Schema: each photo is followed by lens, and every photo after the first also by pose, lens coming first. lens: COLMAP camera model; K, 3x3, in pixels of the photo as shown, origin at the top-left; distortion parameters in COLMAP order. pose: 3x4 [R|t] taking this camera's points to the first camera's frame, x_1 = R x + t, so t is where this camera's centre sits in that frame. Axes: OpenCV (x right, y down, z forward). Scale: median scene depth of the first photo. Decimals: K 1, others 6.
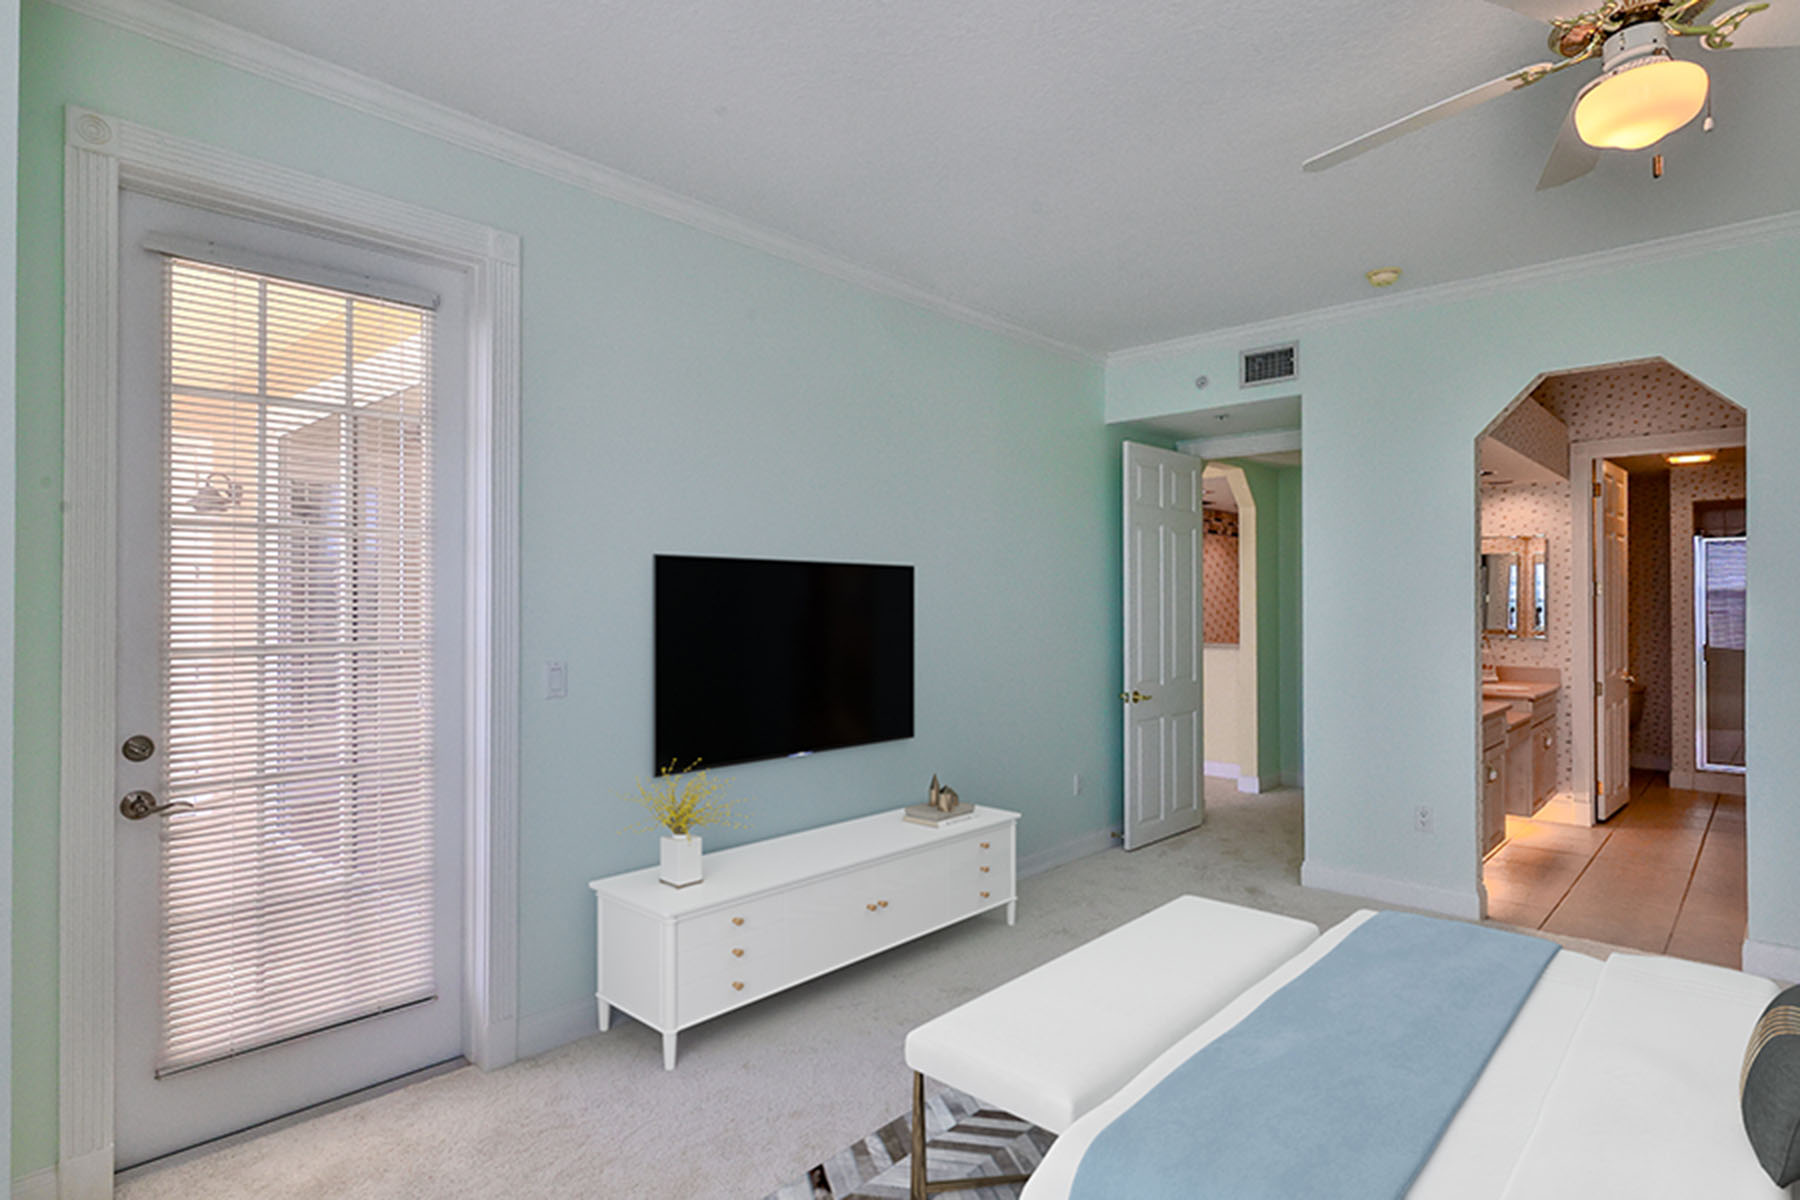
lens RADIAL K [[939.6, 0, 894.7], [0, 939.6, 590.7], [0, 0, 1]] dist [0.000070, 0.000127]
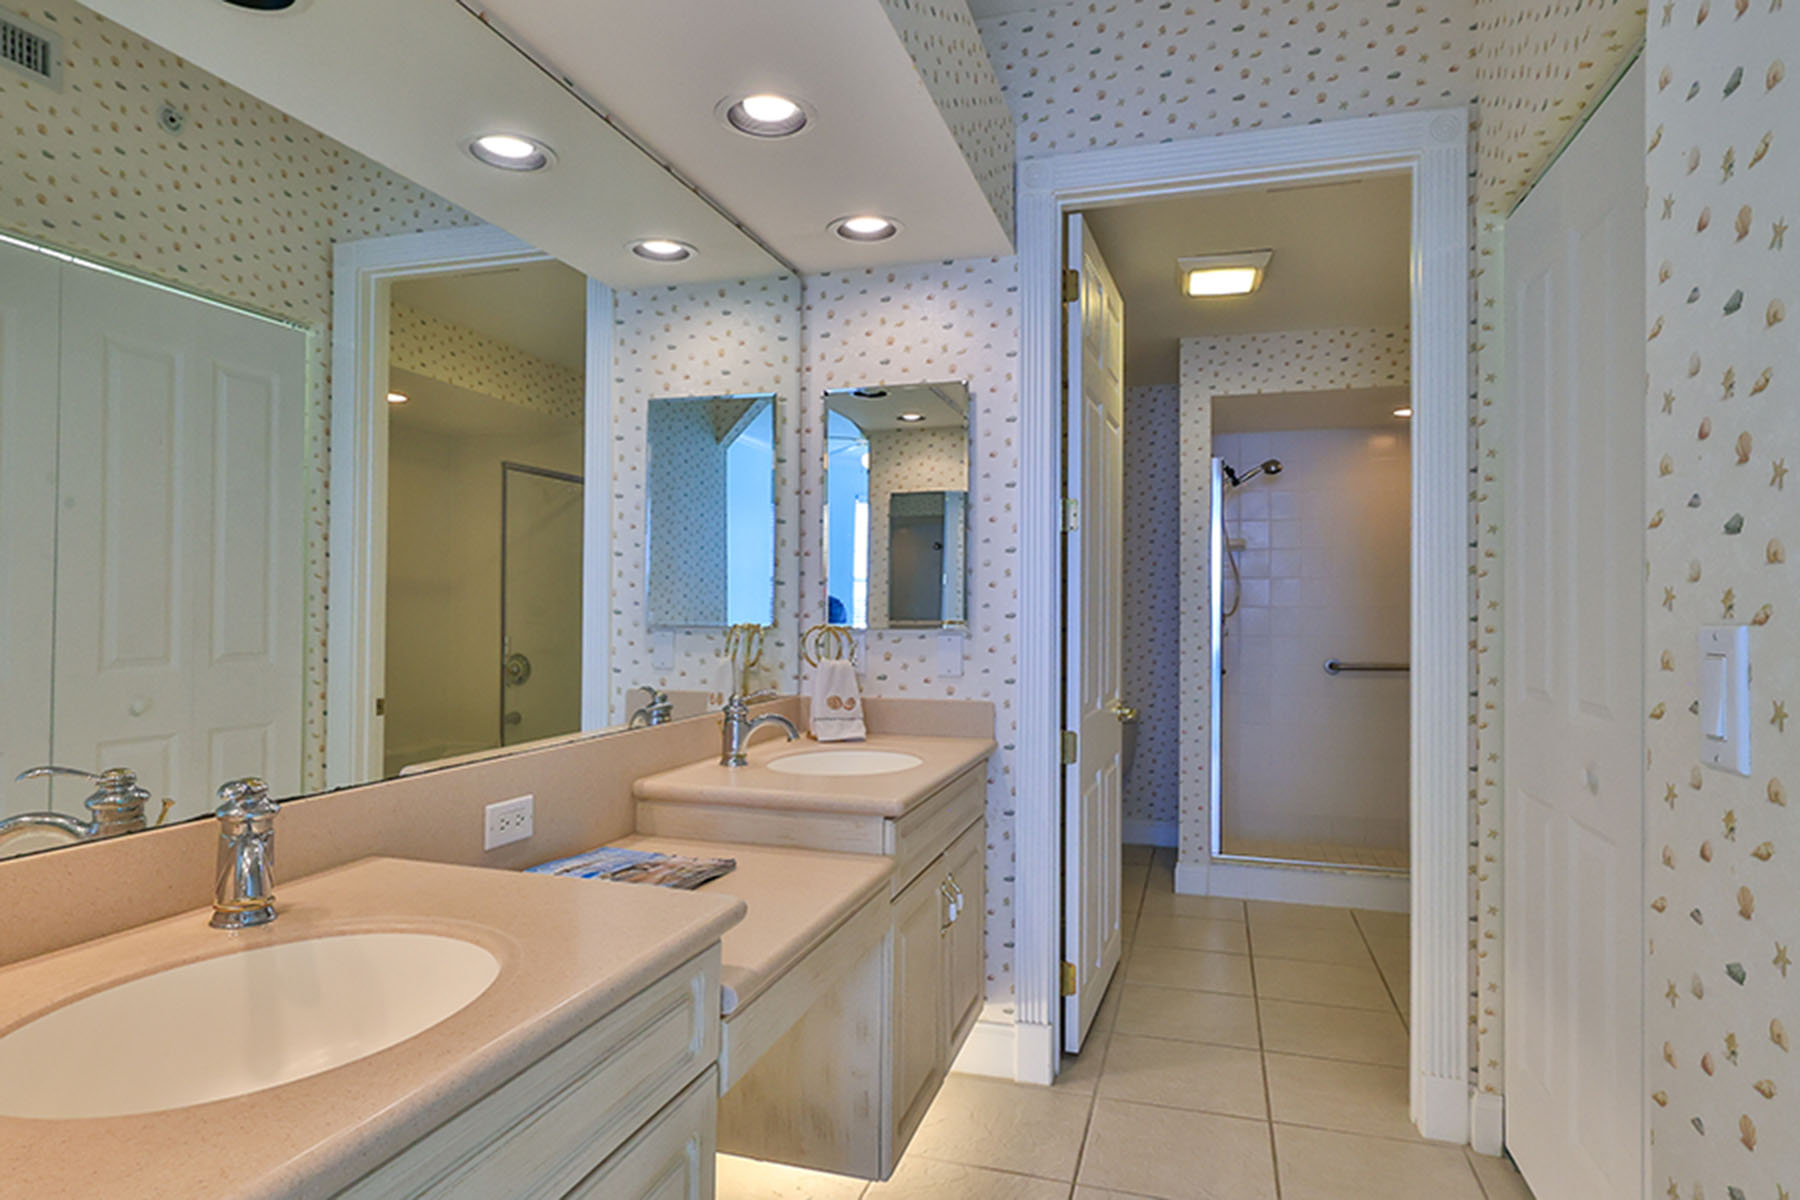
lens RADIAL K [[1000.4, 0, 900.0], [0, 1000.4, 600.0], [0, 0, 1]] dist [-0.000031, 0.000071]
pose [[0.897125, 0.008390, 0.441697, 0.472428], [-0.008984, 0.999959, -0.000746, 0.037847], [-0.441685, -0.003299, 0.897164, 0.618187]]
